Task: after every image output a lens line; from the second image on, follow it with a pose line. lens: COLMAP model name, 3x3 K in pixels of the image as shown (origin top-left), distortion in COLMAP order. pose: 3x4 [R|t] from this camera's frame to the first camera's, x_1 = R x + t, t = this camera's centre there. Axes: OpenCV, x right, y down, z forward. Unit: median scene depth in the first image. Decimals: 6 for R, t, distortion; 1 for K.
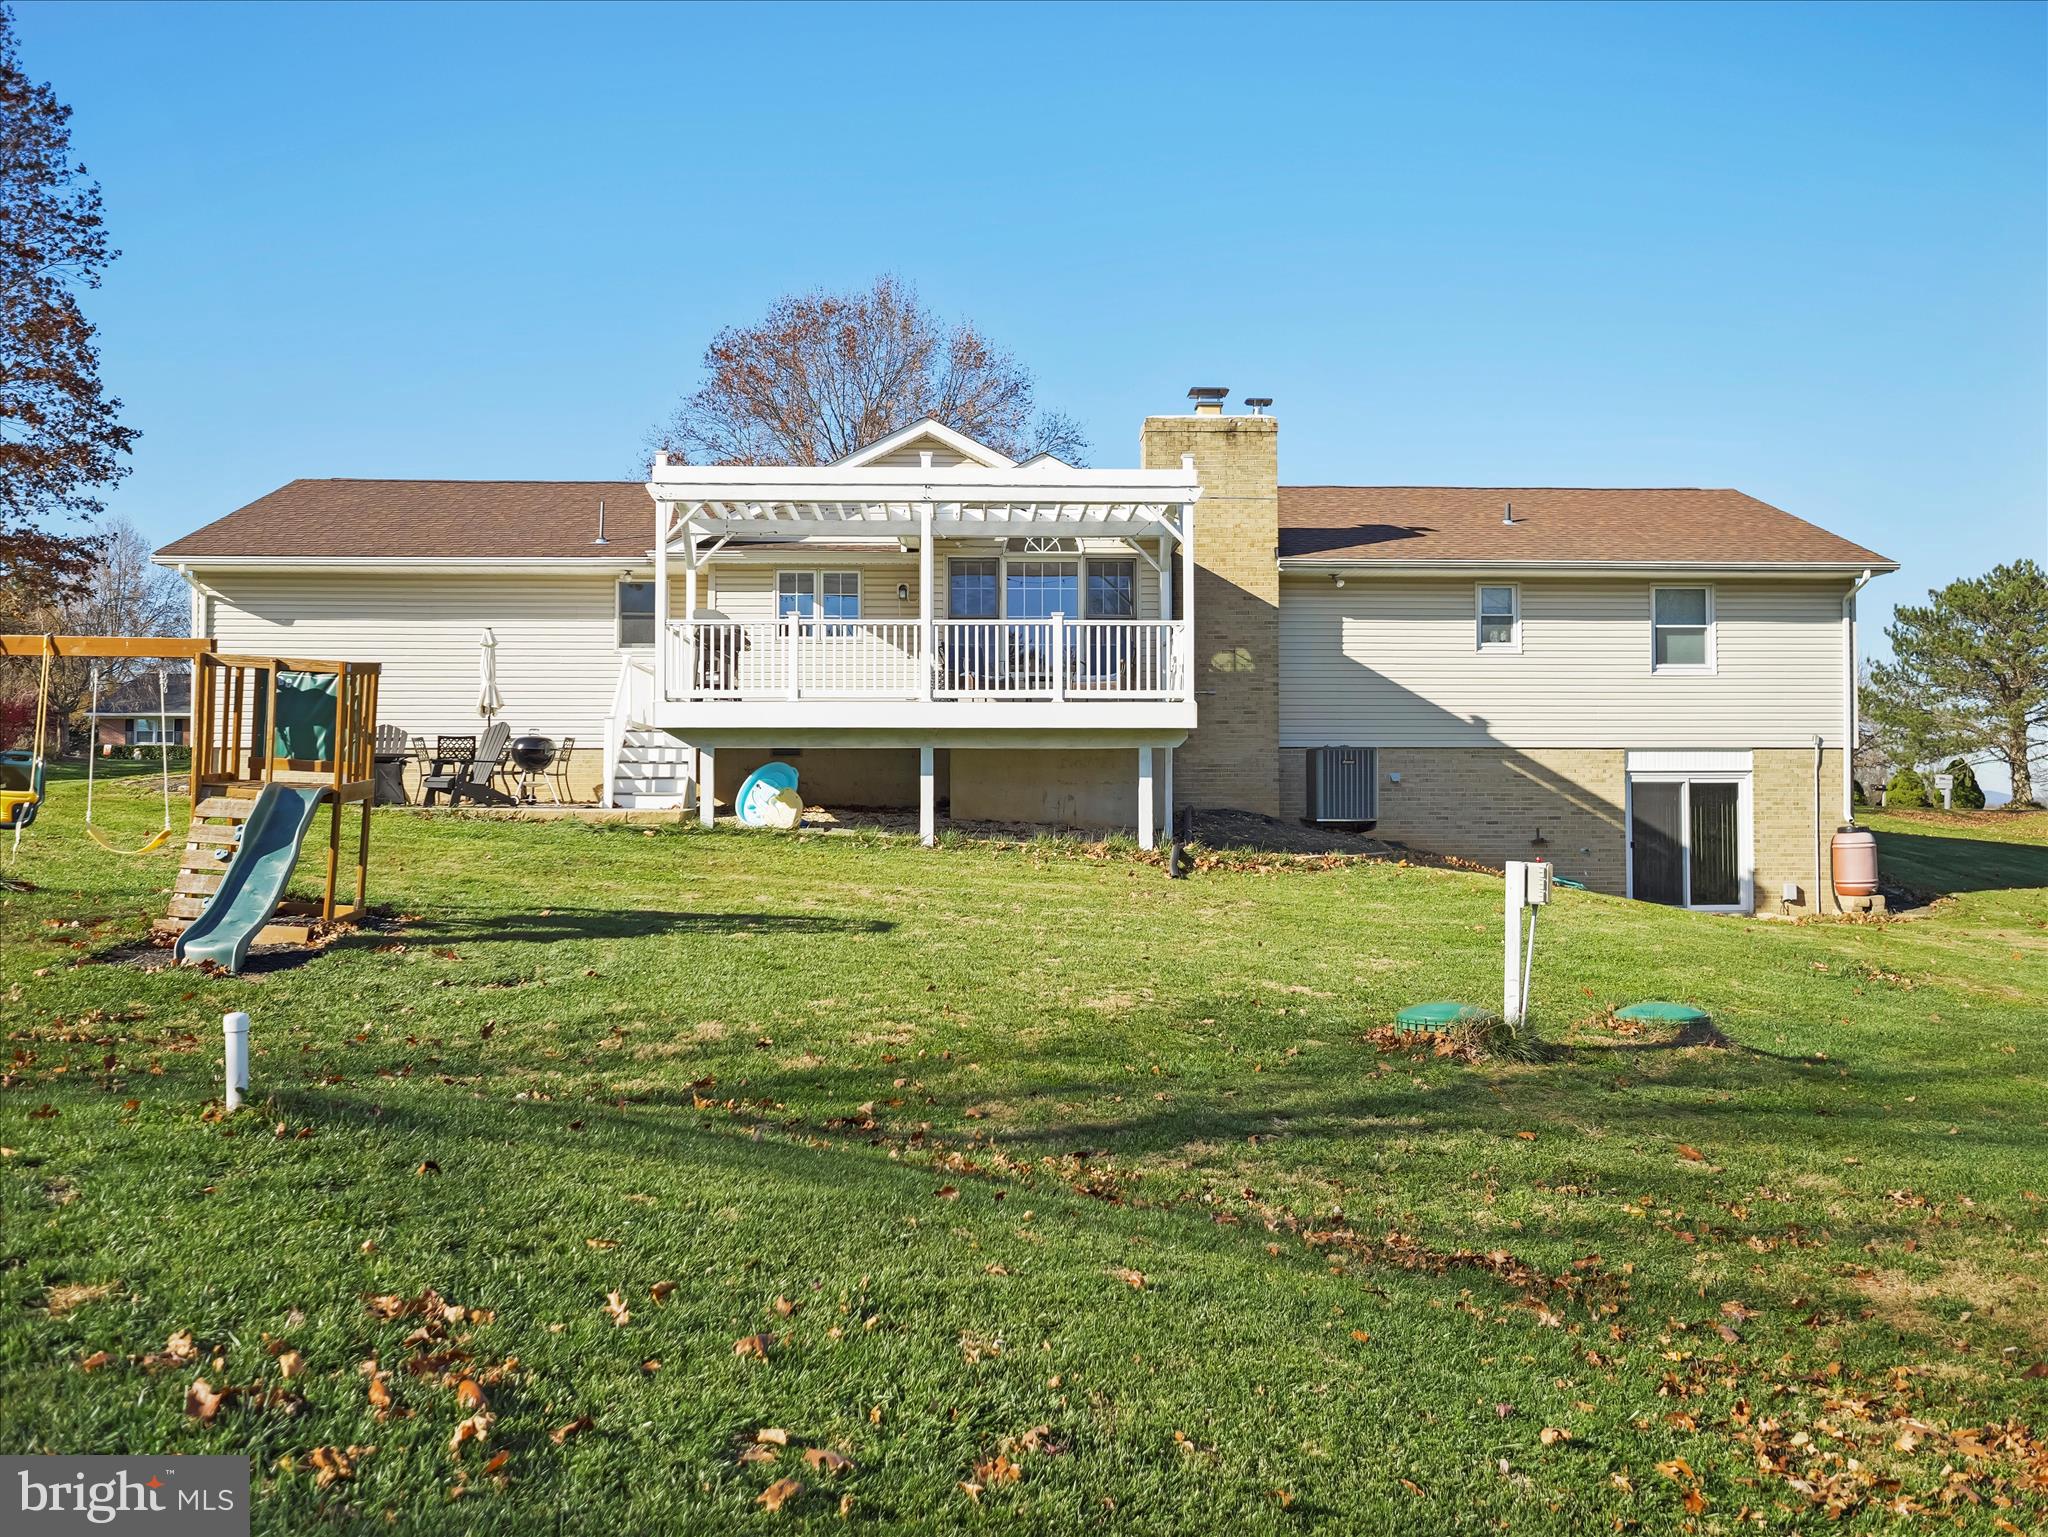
lens RADIAL K [[1648.7, 0, 1024.0], [0, 1648.7, 768.5], [0, 0, 1]] dist [-0.009536, 0.003496]
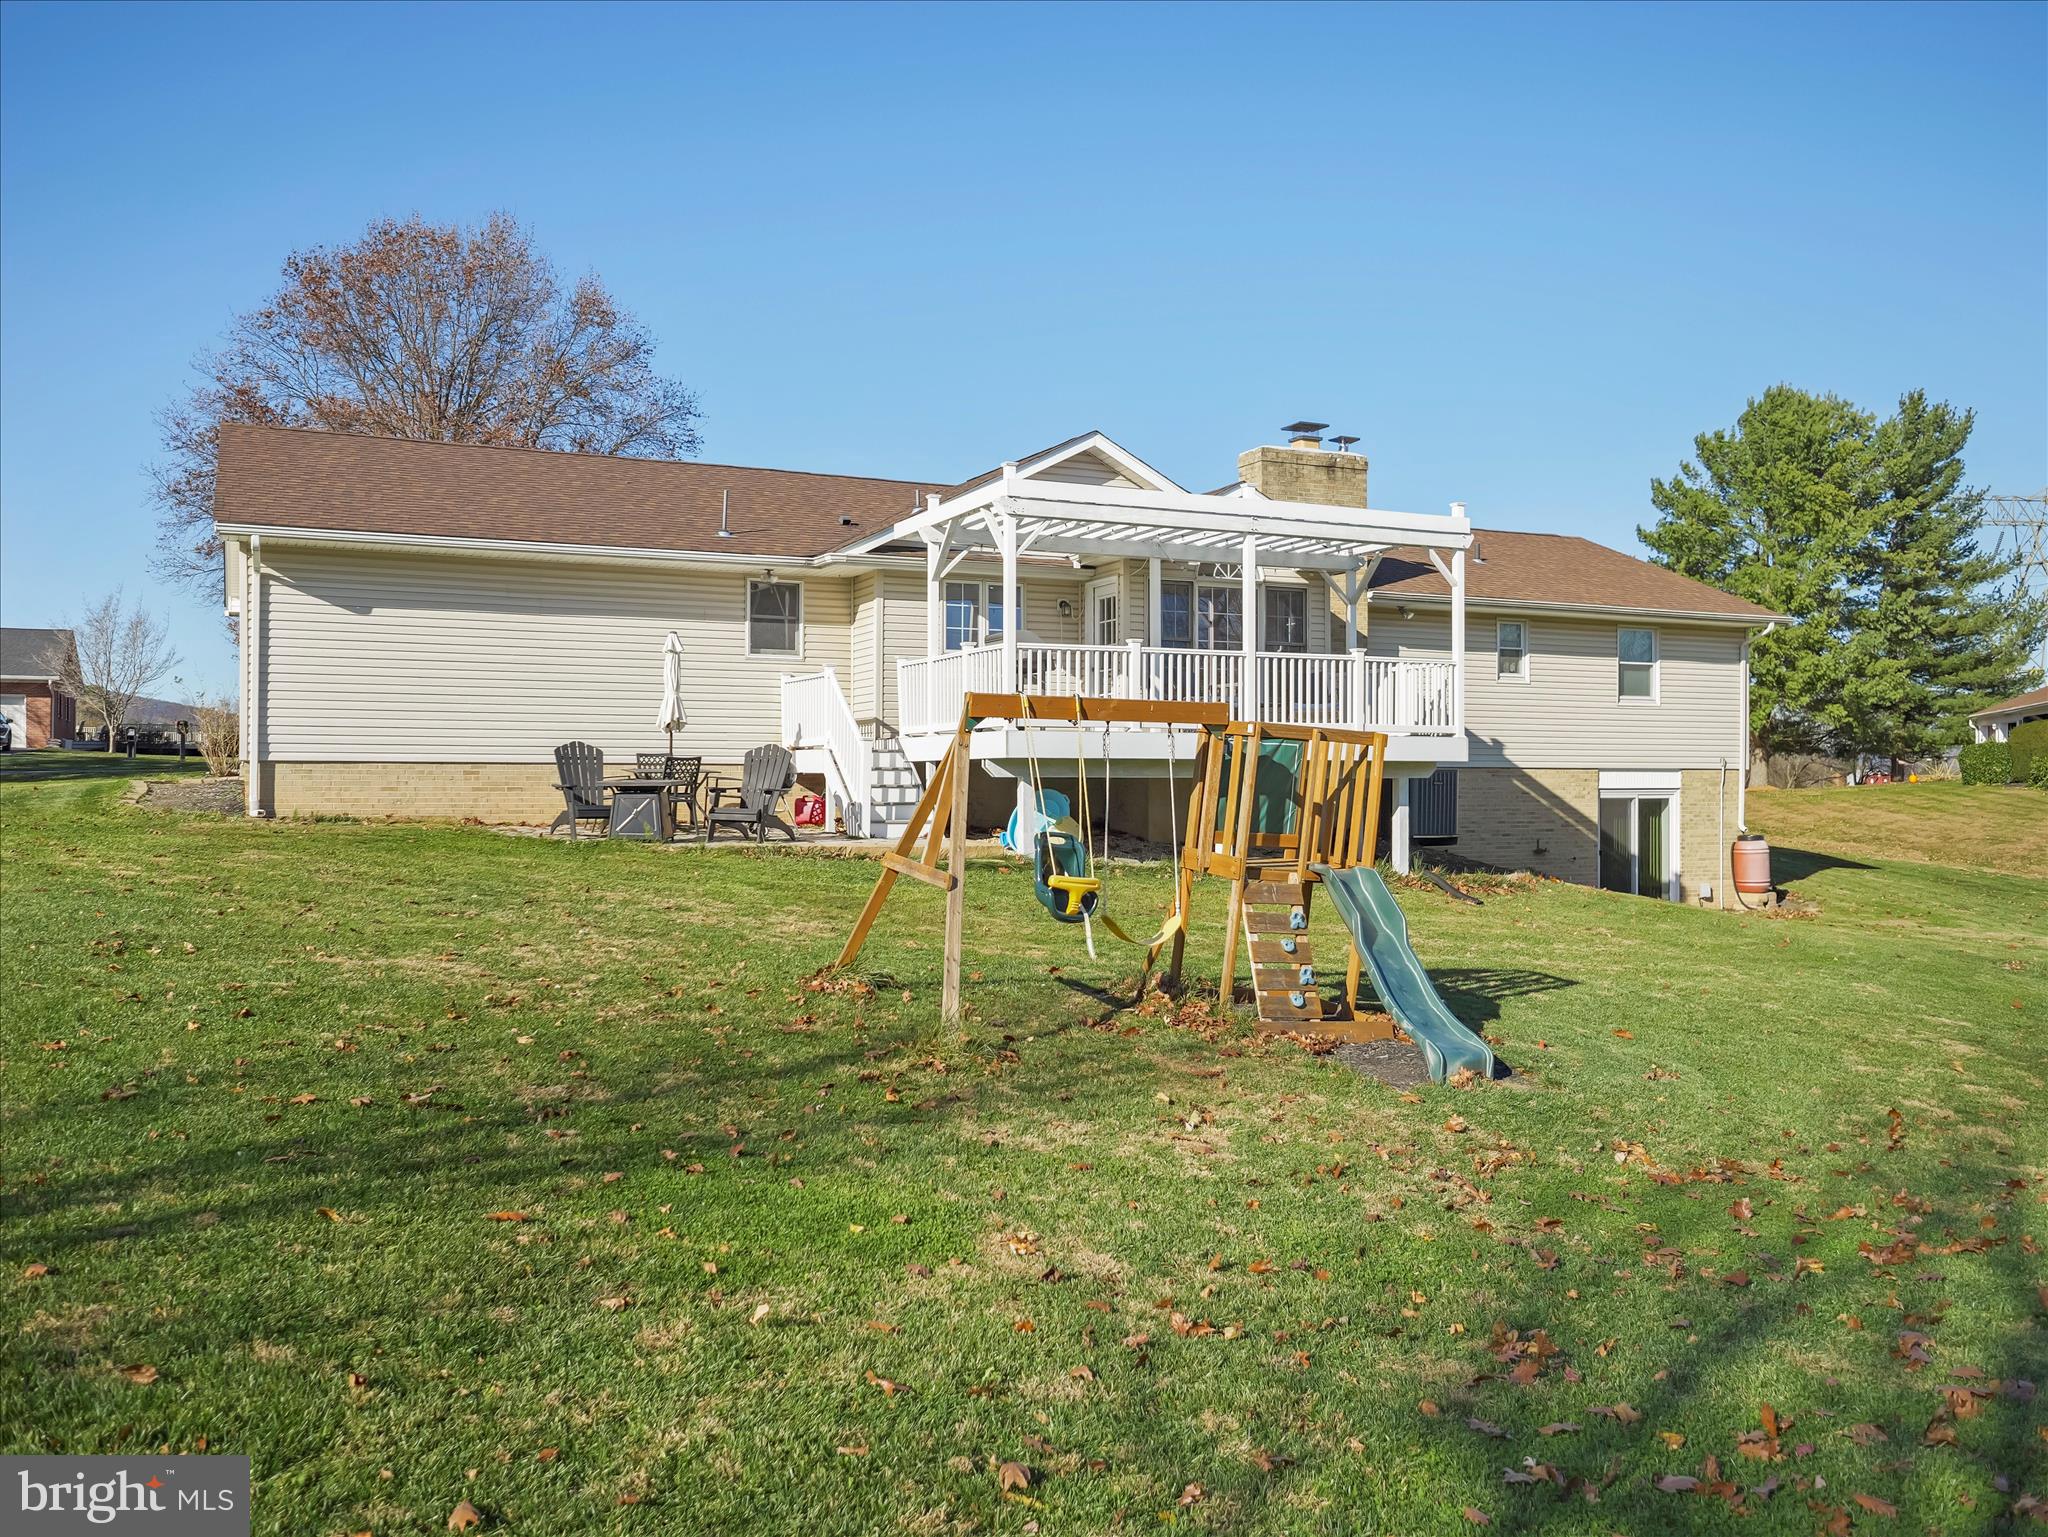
lens RADIAL K [[1648.7, 0, 1024.0], [0, 1648.7, 768.5], [0, 0, 1]] dist [-0.009536, 0.003496]
pose [[0.920924, 0.005321, 0.389706, -0.450209], [-0.012956, 0.999772, 0.016966, -0.026747], [-0.389527, -0.020673, 0.920783, 0.102028]]
